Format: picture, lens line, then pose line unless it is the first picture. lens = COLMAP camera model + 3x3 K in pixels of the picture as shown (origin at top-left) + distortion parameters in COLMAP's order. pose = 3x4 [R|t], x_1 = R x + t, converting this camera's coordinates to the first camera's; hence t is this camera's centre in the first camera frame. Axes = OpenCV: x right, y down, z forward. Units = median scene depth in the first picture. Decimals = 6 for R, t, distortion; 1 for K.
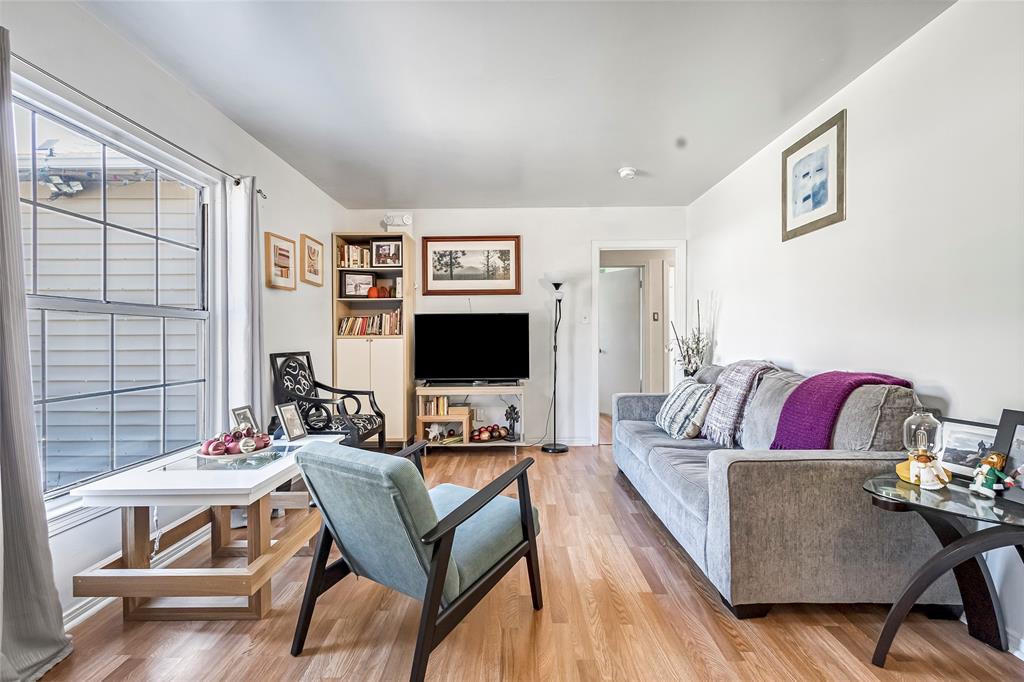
lens RADIAL K [[472.0, 0, 513.2], [0, 472.0, 339.3], [0, 0, 1]] dist [0.007622, -0.002306]
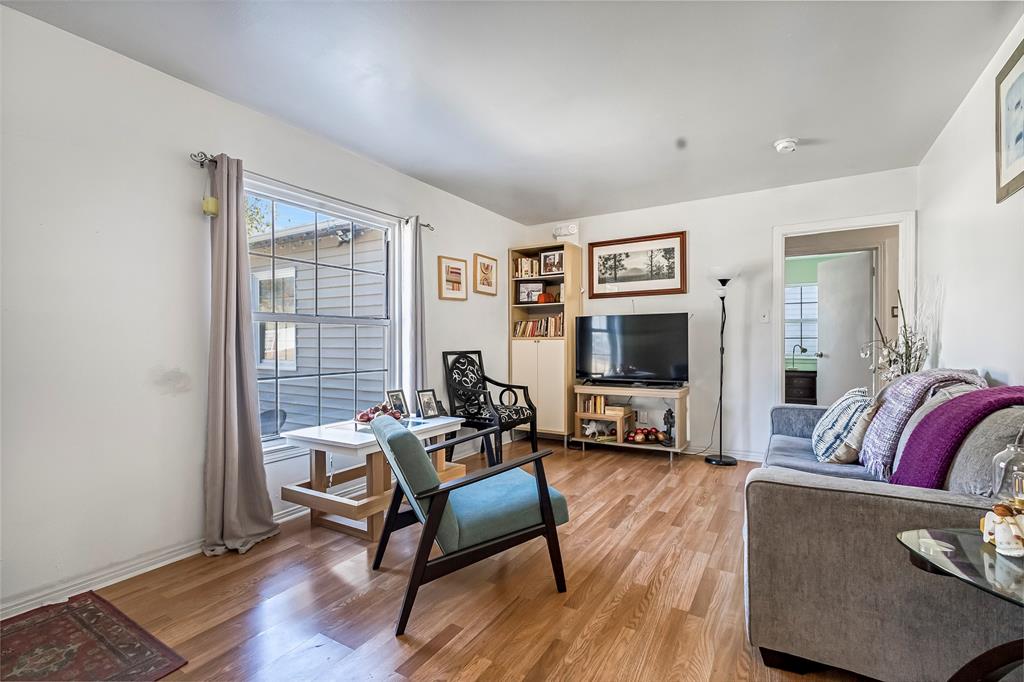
lens RADIAL K [[472.0, 0, 512.4], [0, 472.0, 341.8], [0, 0, 1]] dist [0.007622, -0.002306]
pose [[0.857078, 0.001891, -0.515183, 0.310491], [-0.001087, 0.999998, 0.001861, 0.001217], [0.515186, -0.001035, 0.857078, 0.015109]]
